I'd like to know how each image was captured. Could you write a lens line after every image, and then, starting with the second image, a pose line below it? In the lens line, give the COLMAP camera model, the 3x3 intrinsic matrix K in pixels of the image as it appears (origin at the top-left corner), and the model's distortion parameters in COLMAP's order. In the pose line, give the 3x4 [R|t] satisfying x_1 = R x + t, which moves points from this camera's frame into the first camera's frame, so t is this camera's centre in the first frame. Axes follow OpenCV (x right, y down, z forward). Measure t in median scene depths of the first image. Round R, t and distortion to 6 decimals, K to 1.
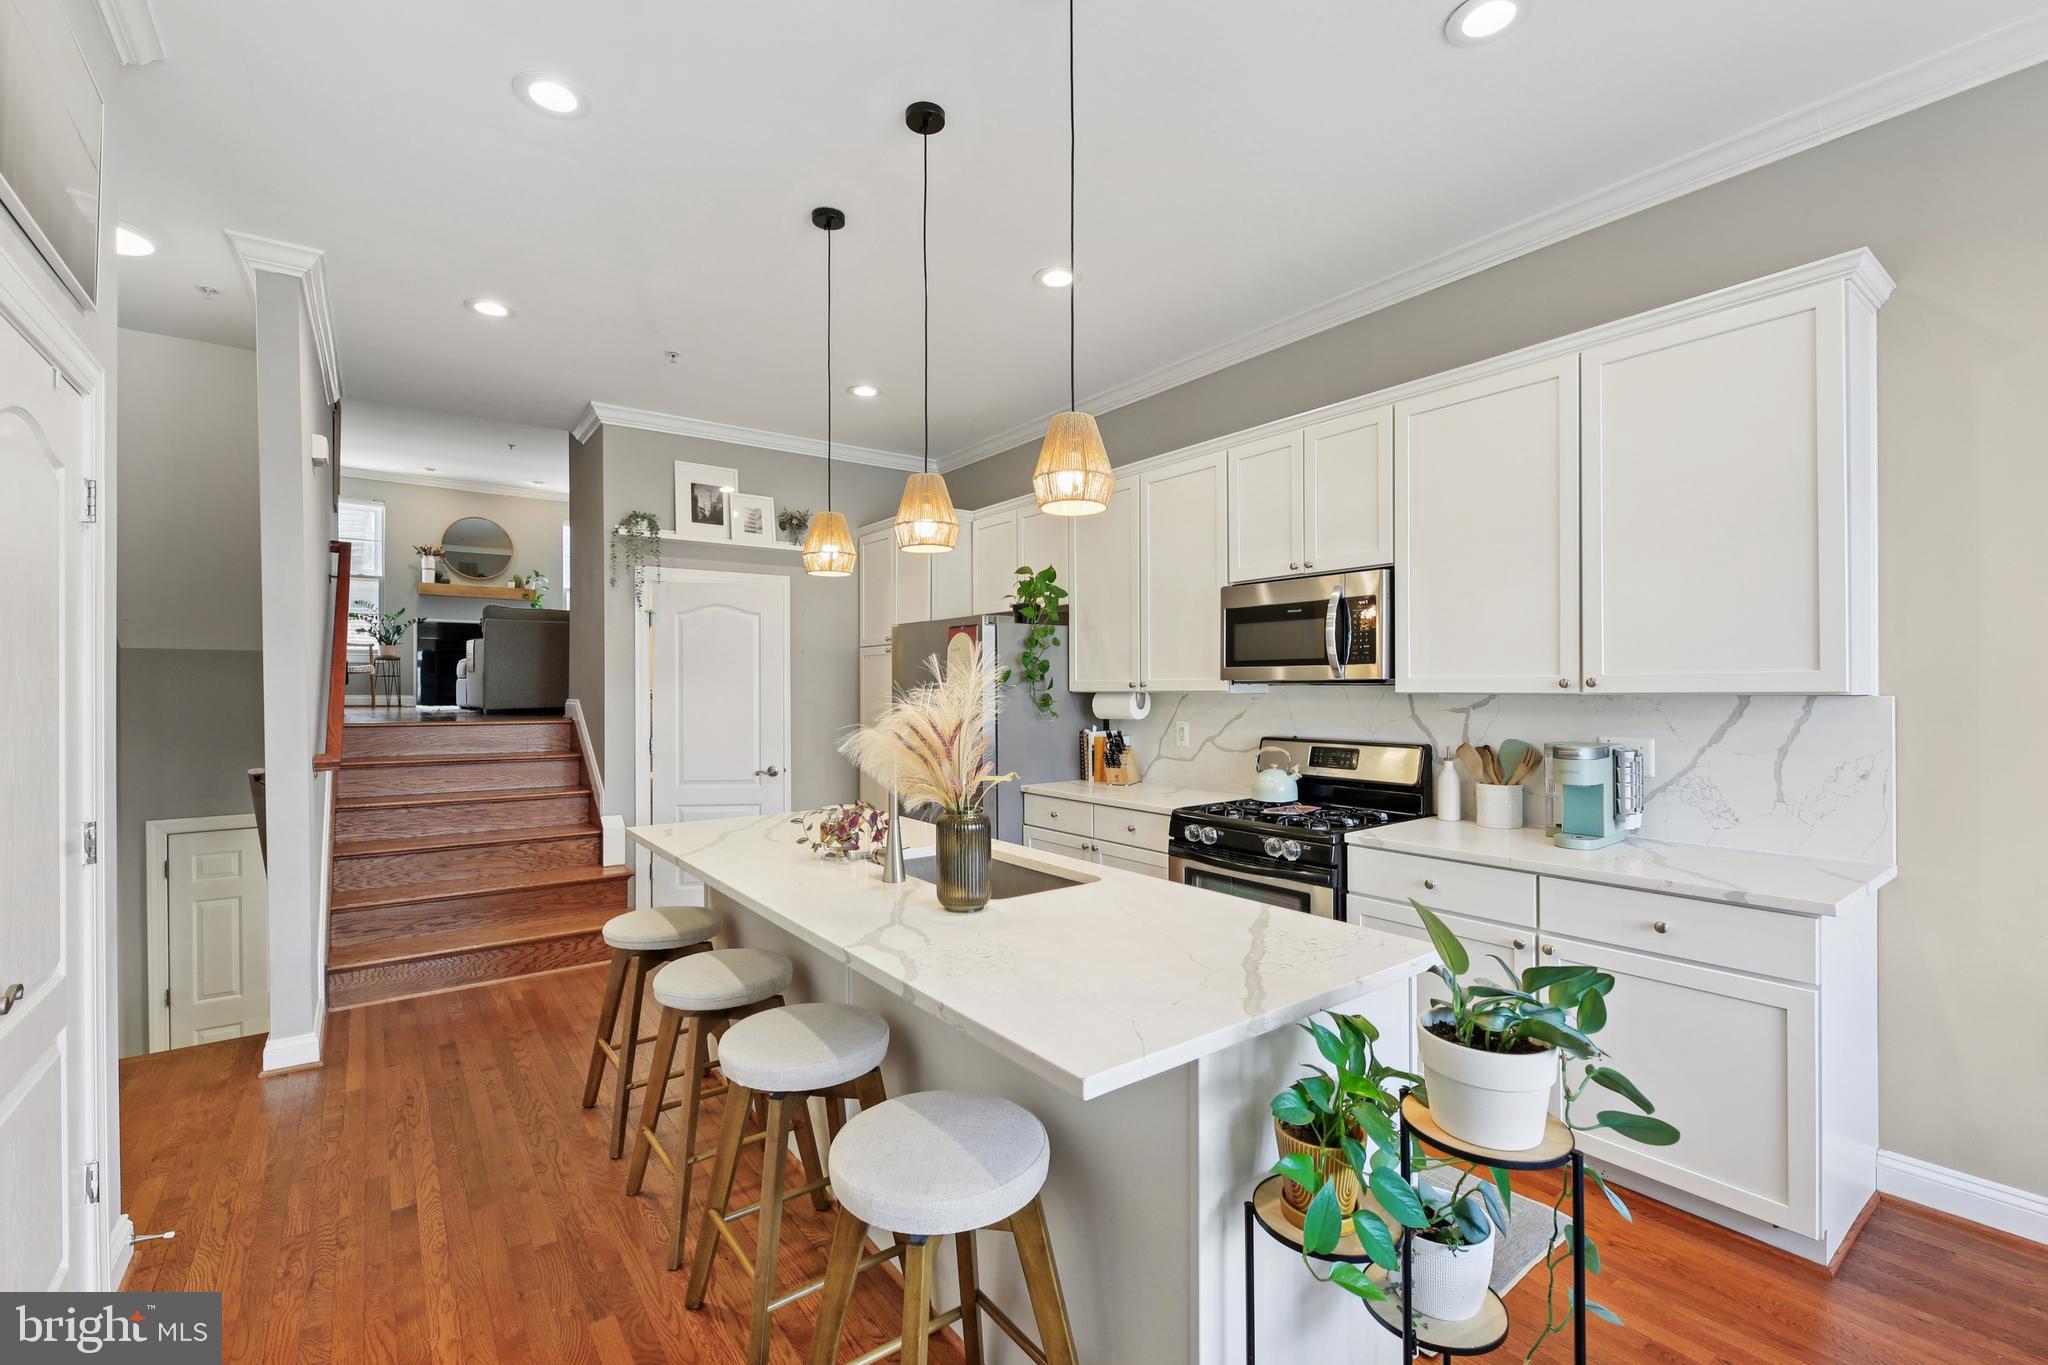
lens RADIAL K [[865.5, 0, 1018.7], [0, 865.5, 688.3], [0, 0, 1]] dist [0.002010, 0.000176]
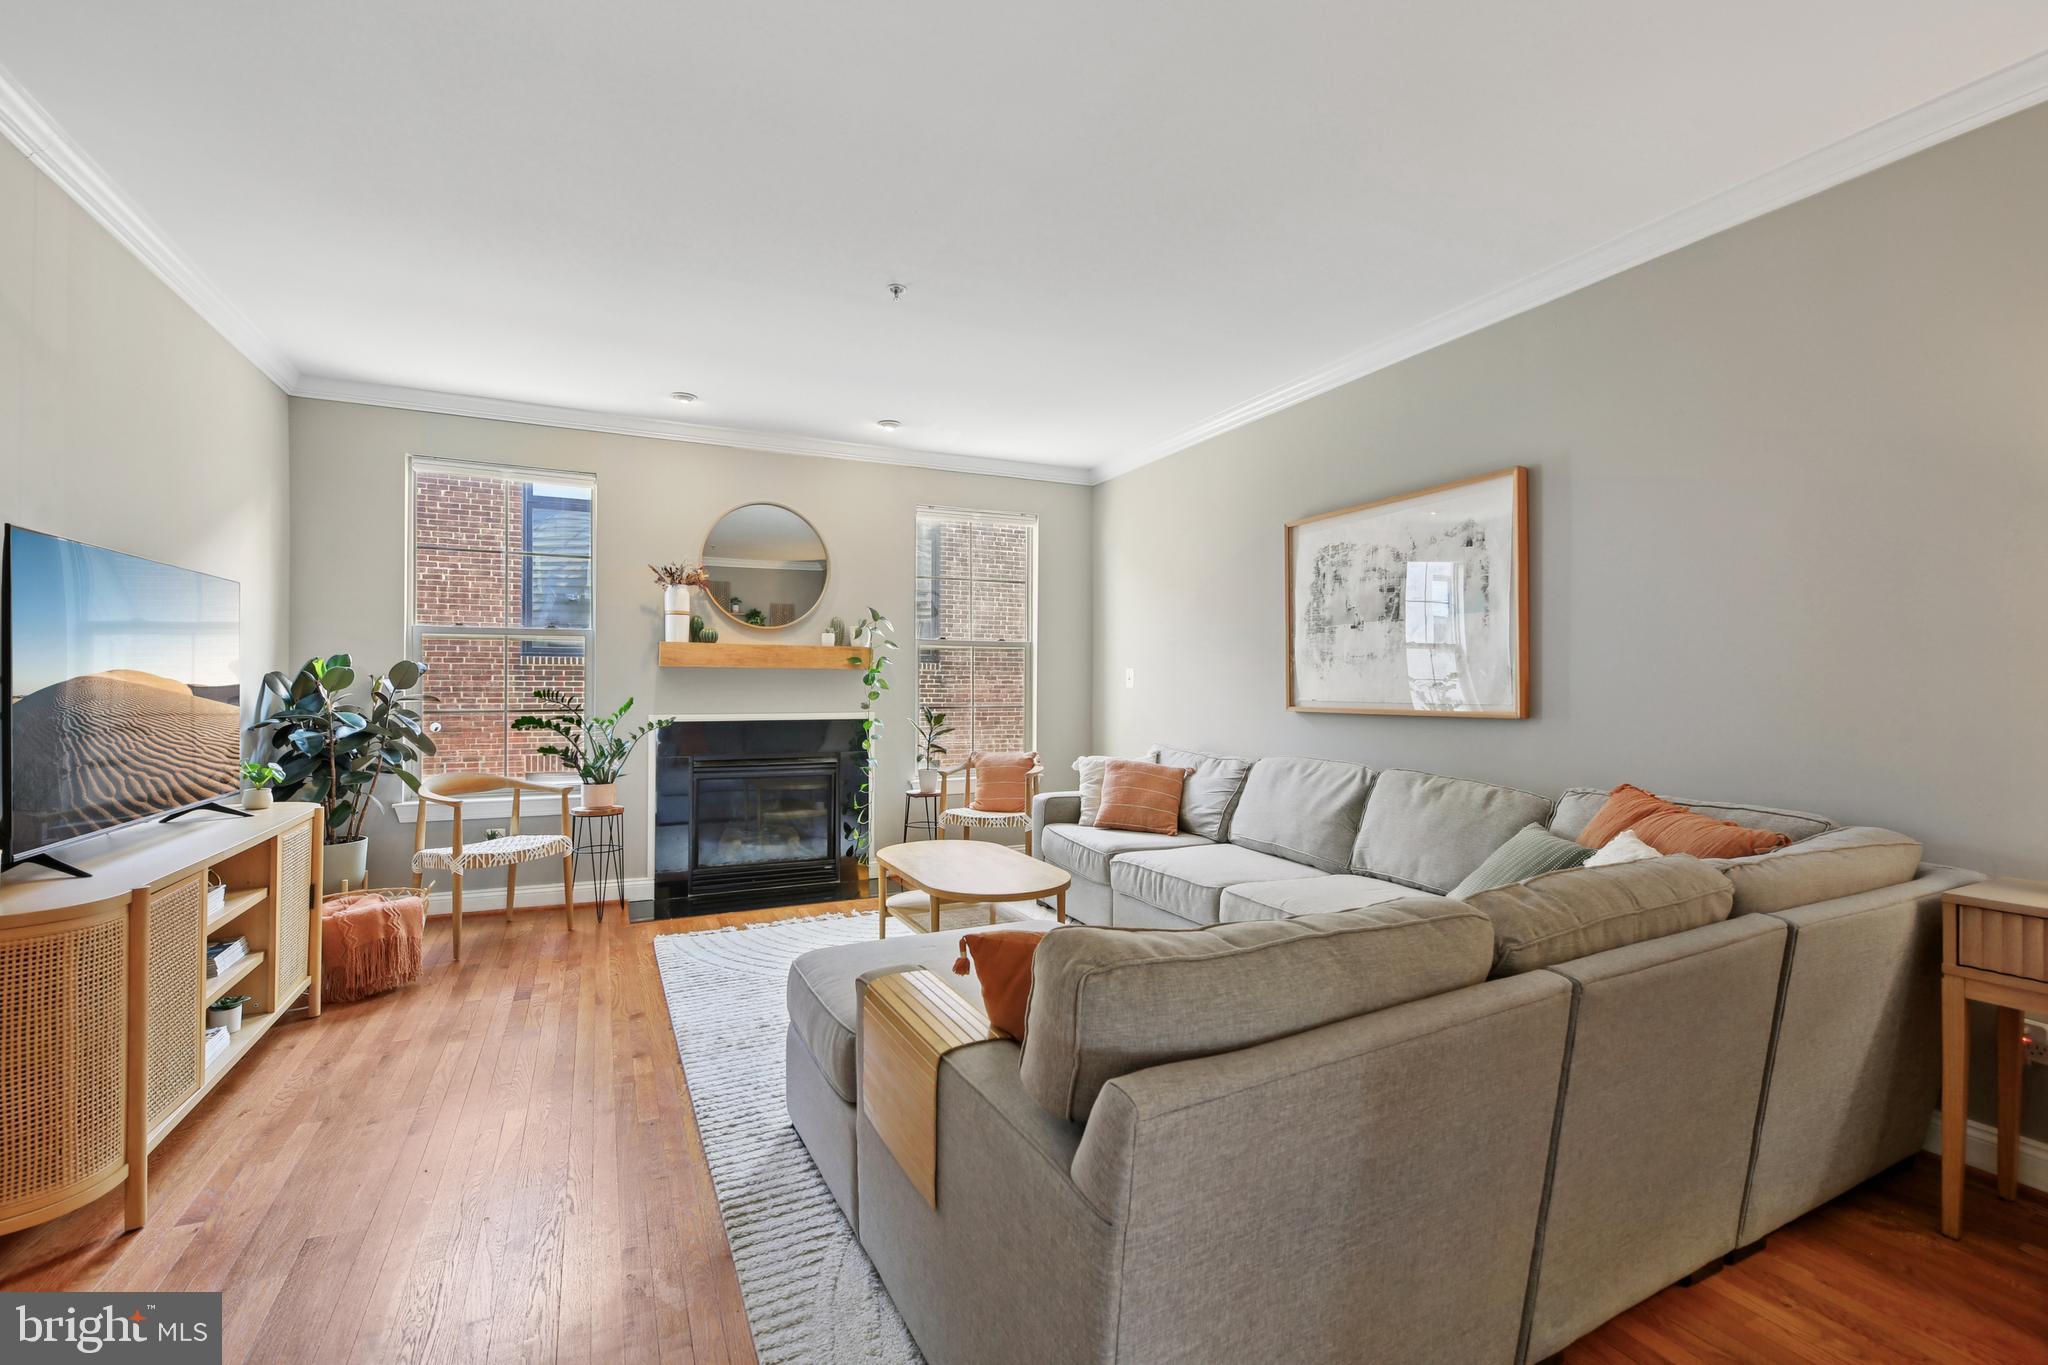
lens RADIAL K [[865.5, 0, 1018.7], [0, 865.5, 688.3], [0, 0, 1]] dist [0.002010, 0.000176]
pose [[0.984032, -0.000094, -0.177993, -0.391659], [-0.000259, 0.999998, -0.001958, -0.090607], [0.177993, 0.001973, 0.984030, 0.537862]]
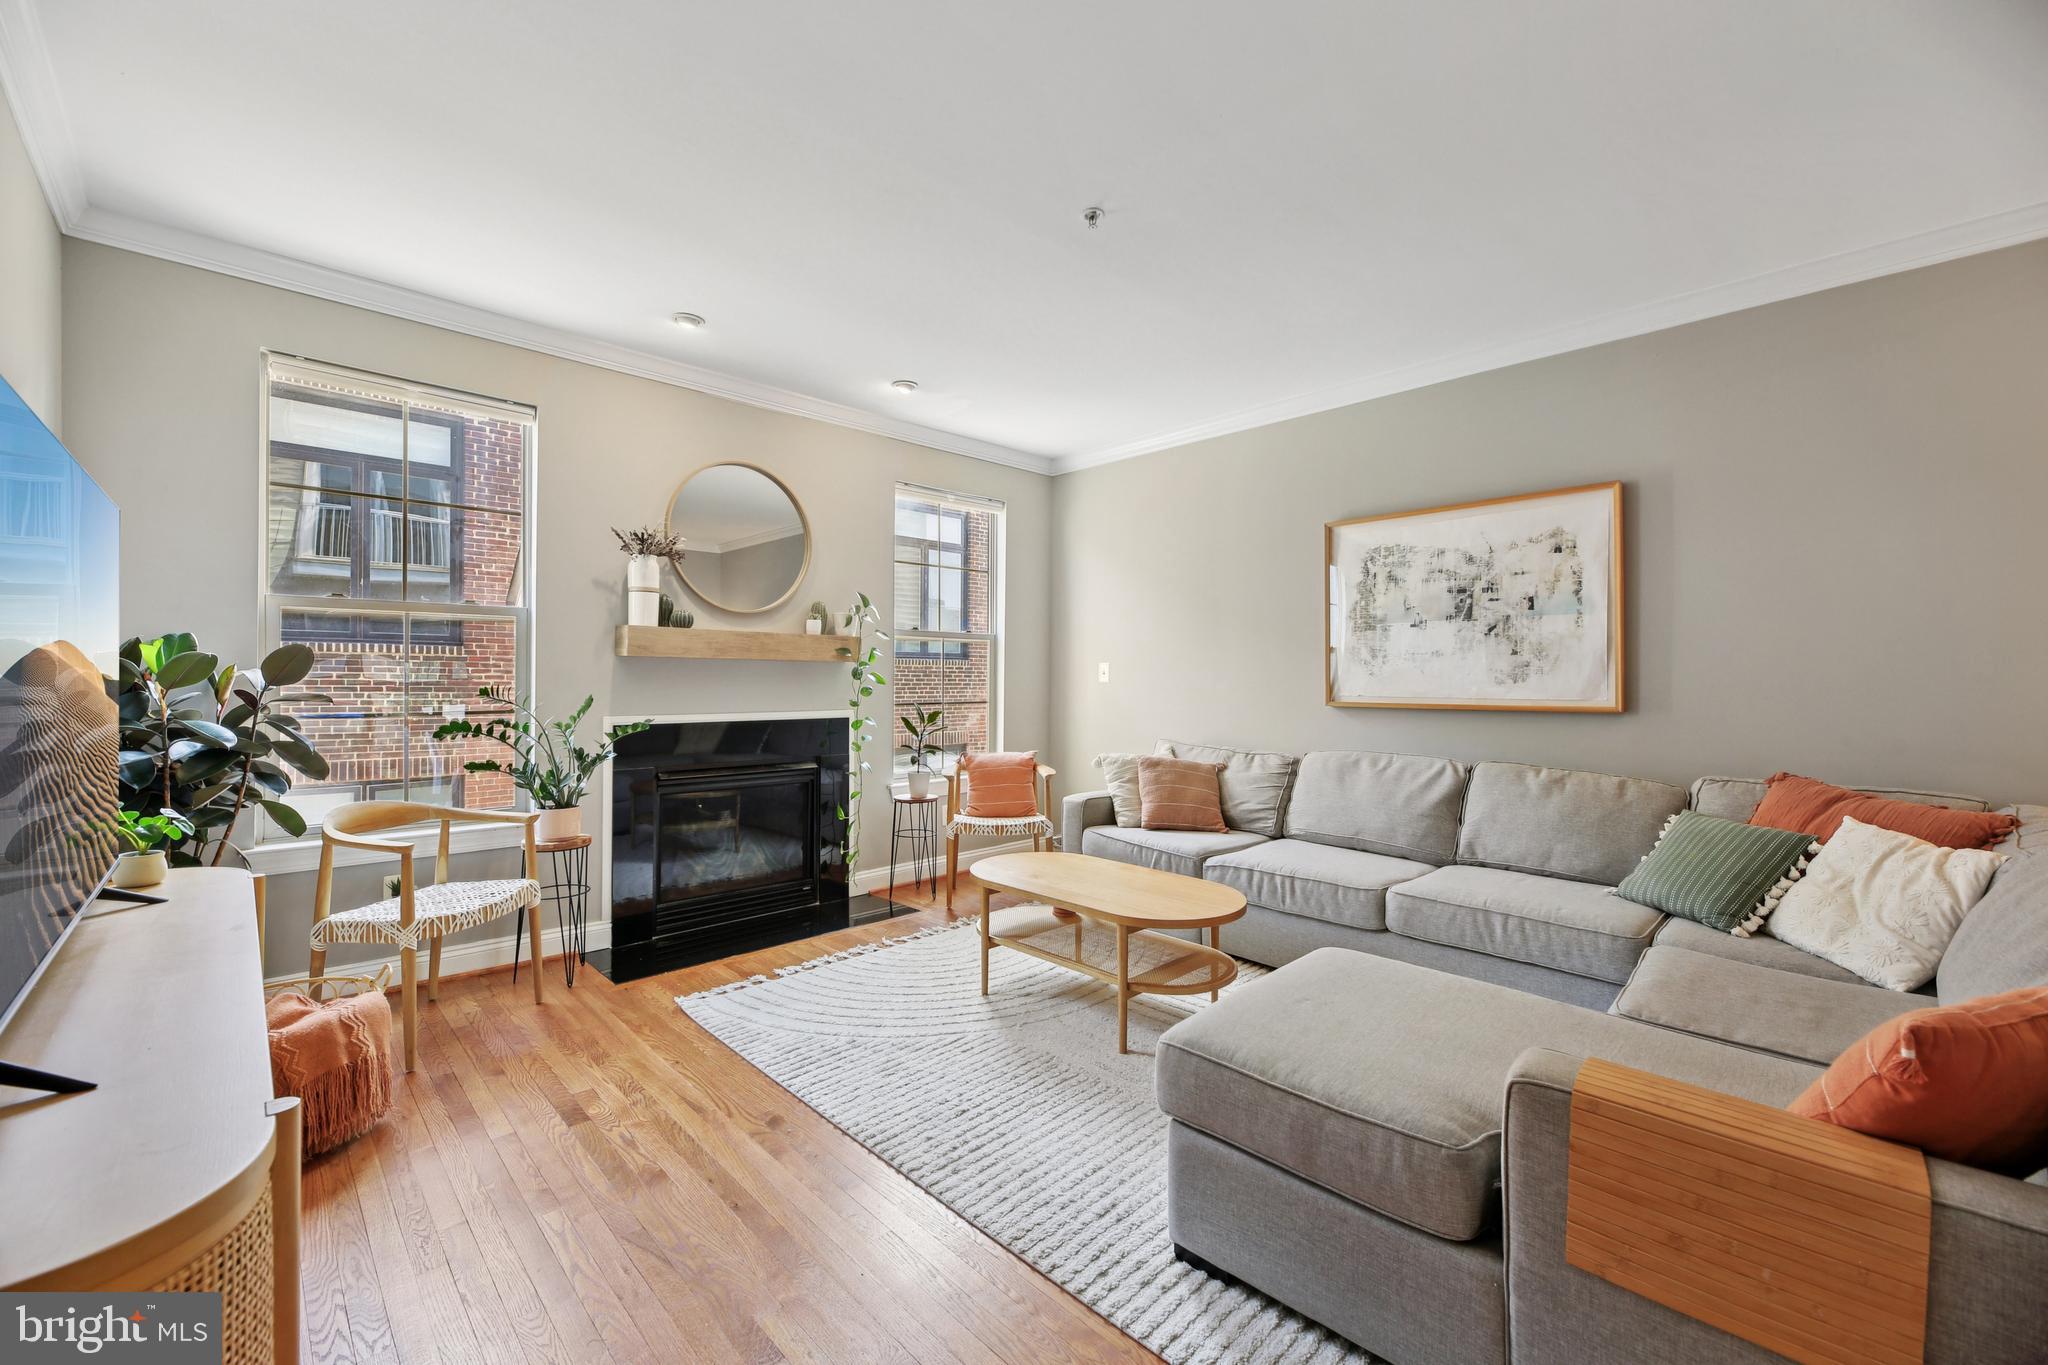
lens RADIAL K [[813.3, 0, 1024.0], [0, 813.3, 682.5], [0, 0, 1]] dist [-0.002352, -0.000147]
pose [[0.990778, 0.001057, 0.135490, -0.534719], [-0.001105, 0.999999, 0.000275, -0.092002], [-0.135490, -0.000422, 0.990779, 0.589812]]
